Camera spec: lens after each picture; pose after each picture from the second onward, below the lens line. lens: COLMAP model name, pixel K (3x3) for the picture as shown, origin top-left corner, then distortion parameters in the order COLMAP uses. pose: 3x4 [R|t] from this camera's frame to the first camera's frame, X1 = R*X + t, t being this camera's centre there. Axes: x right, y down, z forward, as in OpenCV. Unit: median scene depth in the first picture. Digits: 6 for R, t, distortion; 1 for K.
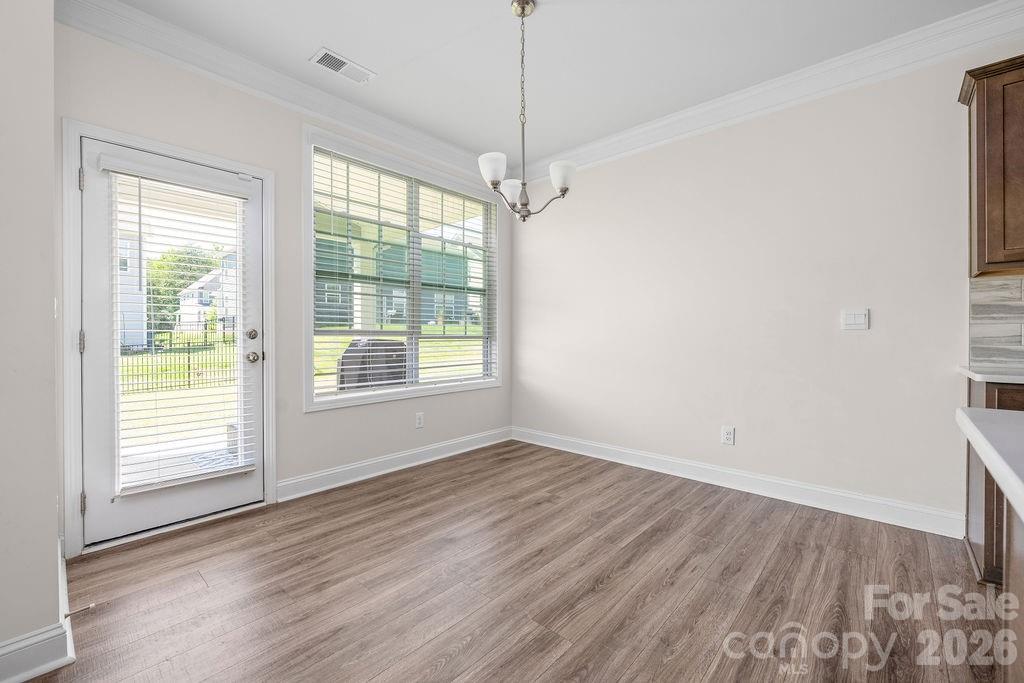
lens RADIAL K [[427.5, 0, 502.0], [0, 427.5, 335.4], [0, 0, 1]] dist [-0.004433, 0.000005]
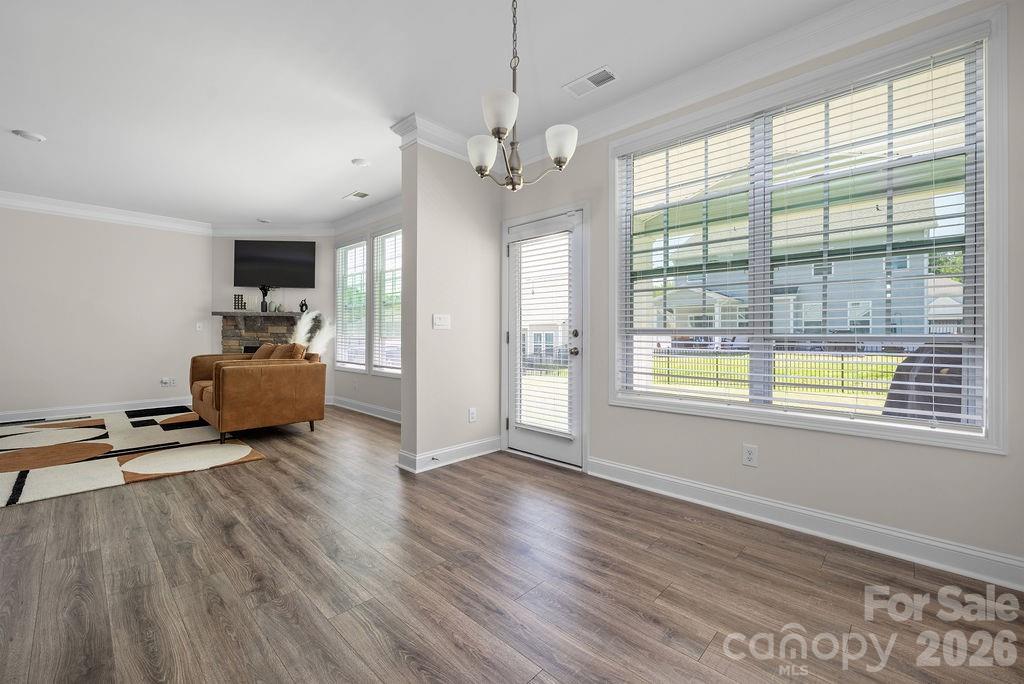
lens RADIAL K [[421.8, 0, 512.3], [0, 421.8, 334.0], [0, 0, 1]] dist [-0.006794, -0.000035]
pose [[-0.024154, -0.002629, -0.999705, 0.693805], [-0.003890, 0.999989, -0.002536, 0.002314], [0.999701, 0.003828, -0.024164, 0.847864]]
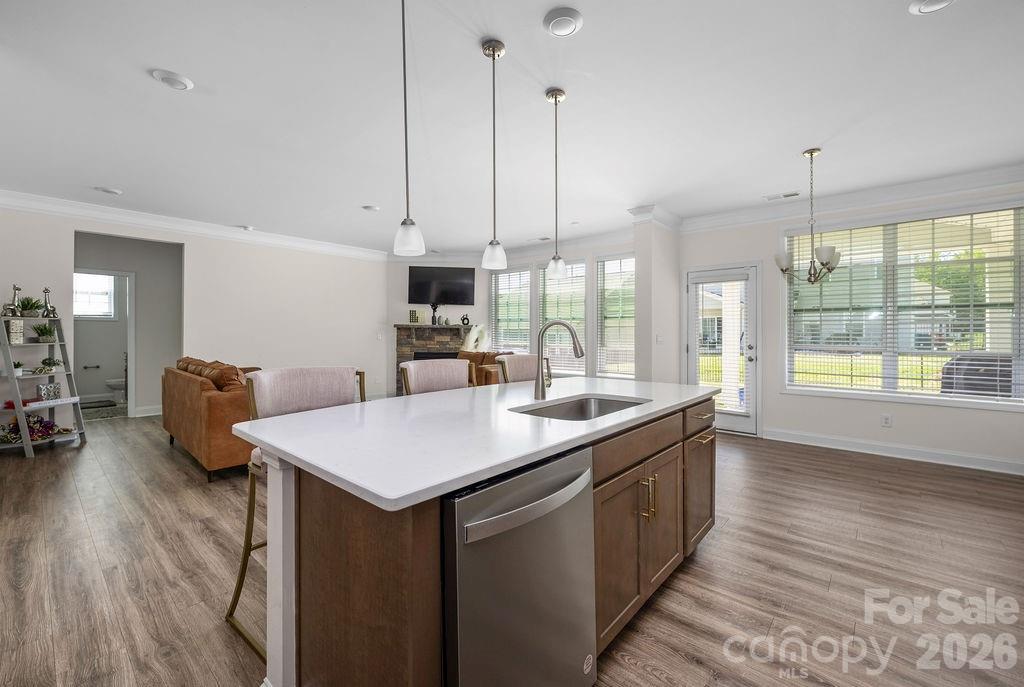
lens RADIAL K [[428.9, 0, 507.7], [0, 428.9, 333.3], [0, 0, 1]] dist [-0.009034, -0.000177]
pose [[0.014964, 0.000883, -0.999888, 1.375794], [-0.002926, 0.999995, 0.000839, -0.065273], [0.999884, 0.002913, 0.014967, -0.146556]]
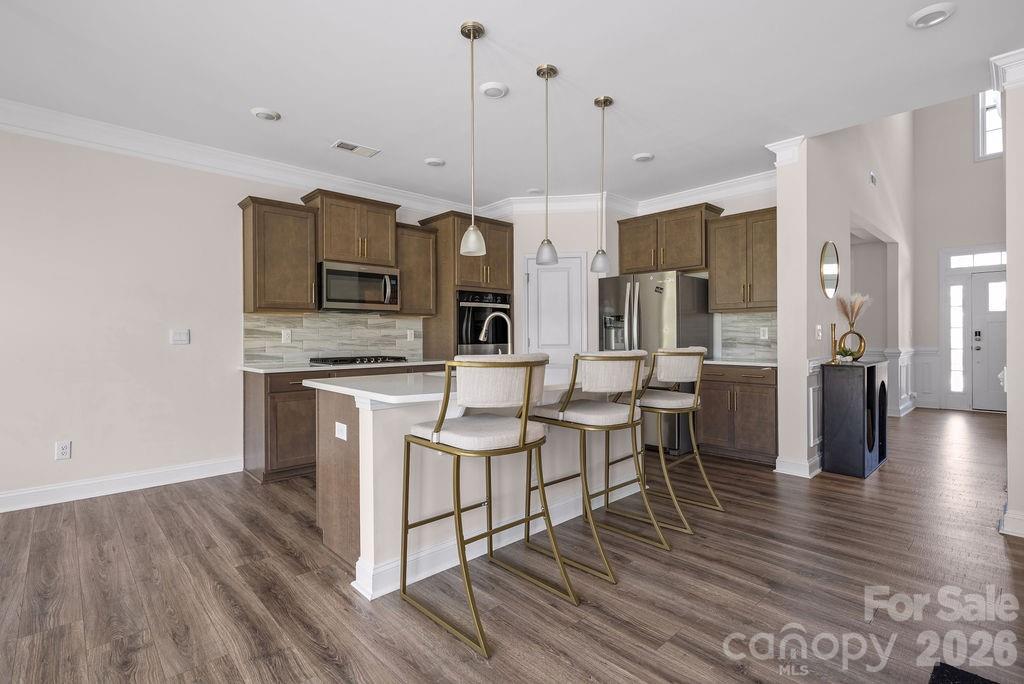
lens RADIAL K [[481.4, 0, 512.0], [0, 481.4, 342.0], [0, 0, 1]] dist [-0.001968, -0.000314]
pose [[0.077955, -0.010771, 0.996899, -0.603266], [0.006524, 0.999926, 0.010293, -0.029086], [-0.996936, 0.005701, 0.078019, -0.167516]]
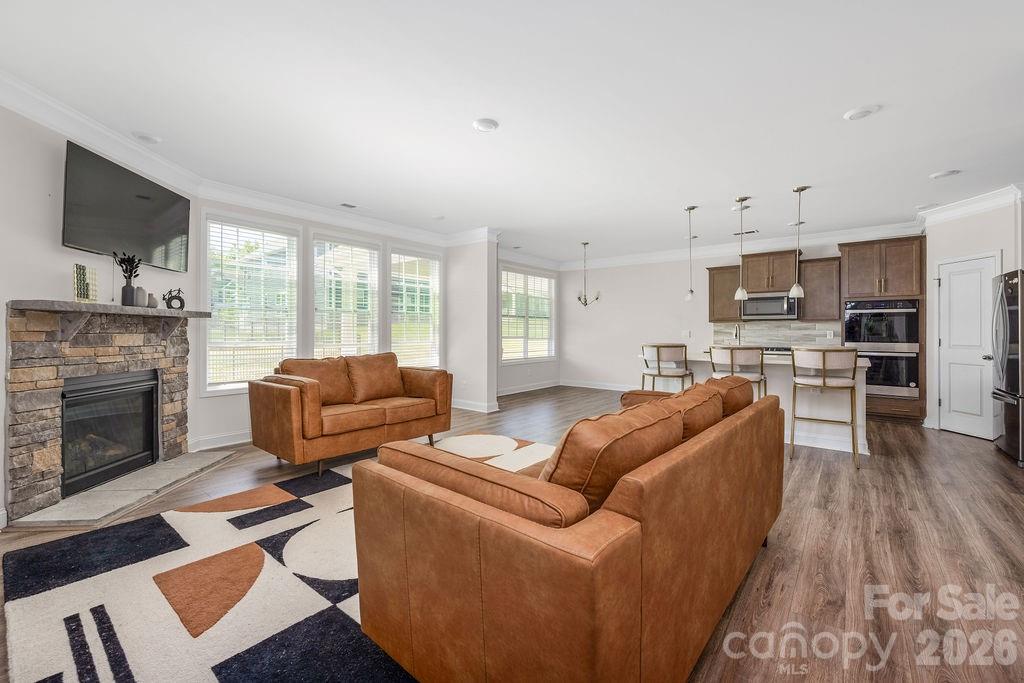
lens RADIAL K [[431.1, 0, 517.7], [0, 431.1, 329.5], [0, 0, 1]] dist [-0.002806, -0.000143]
pose [[0.996918, 0.003688, 0.078369, -0.618887], [-0.003400, 0.999987, -0.003816, -0.054567], [-0.078382, 0.003538, 0.996917, -1.978816]]
